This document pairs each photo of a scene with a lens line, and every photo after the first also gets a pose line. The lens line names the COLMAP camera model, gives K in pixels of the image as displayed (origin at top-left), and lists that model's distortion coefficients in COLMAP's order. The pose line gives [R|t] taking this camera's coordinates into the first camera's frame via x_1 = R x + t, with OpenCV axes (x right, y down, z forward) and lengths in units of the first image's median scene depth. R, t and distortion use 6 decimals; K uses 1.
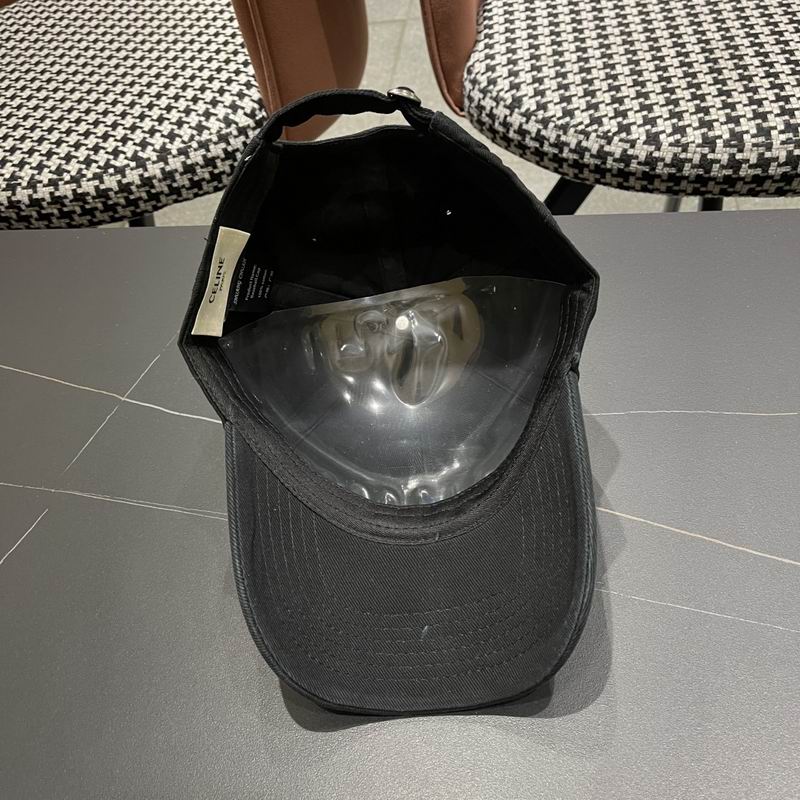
lens RADIAL K [[867.1, 0, 396.8], [0, 867.1, 403.3], [0, 0, 1]] dist [0.017470, 0.000000]
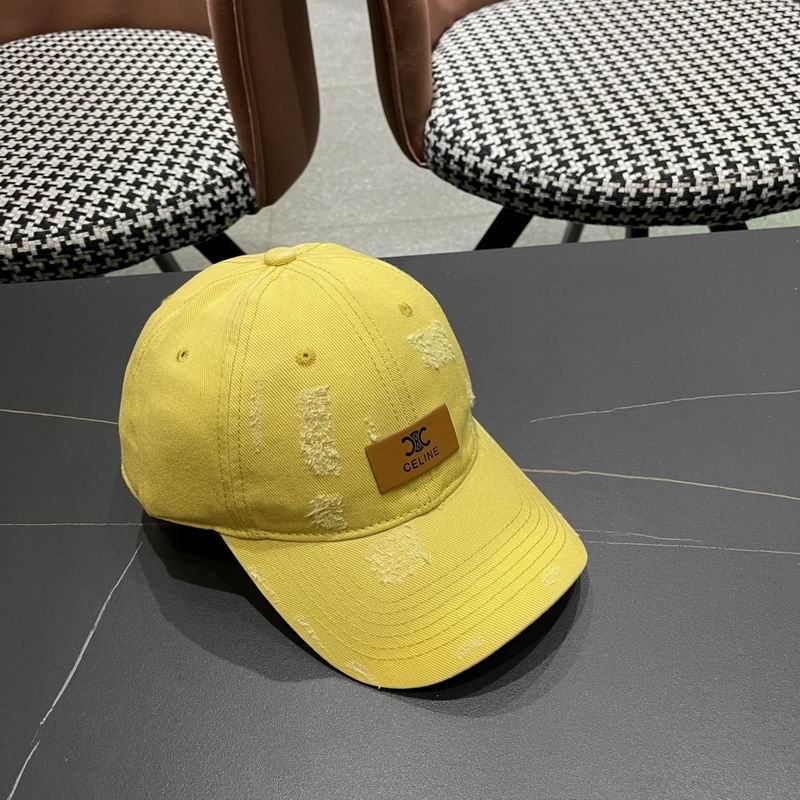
lens RADIAL K [[867.1, 0, 401.1], [0, 867.1, 409.6], [0, 0, 1]] dist [0.017470, 0.000000]
pose [[0.975332, -0.073758, 0.208058, -0.215251], [0.089865, 0.993558, -0.069046, 0.046067], [-0.201624, 0.086040, 0.975677, -0.024921]]
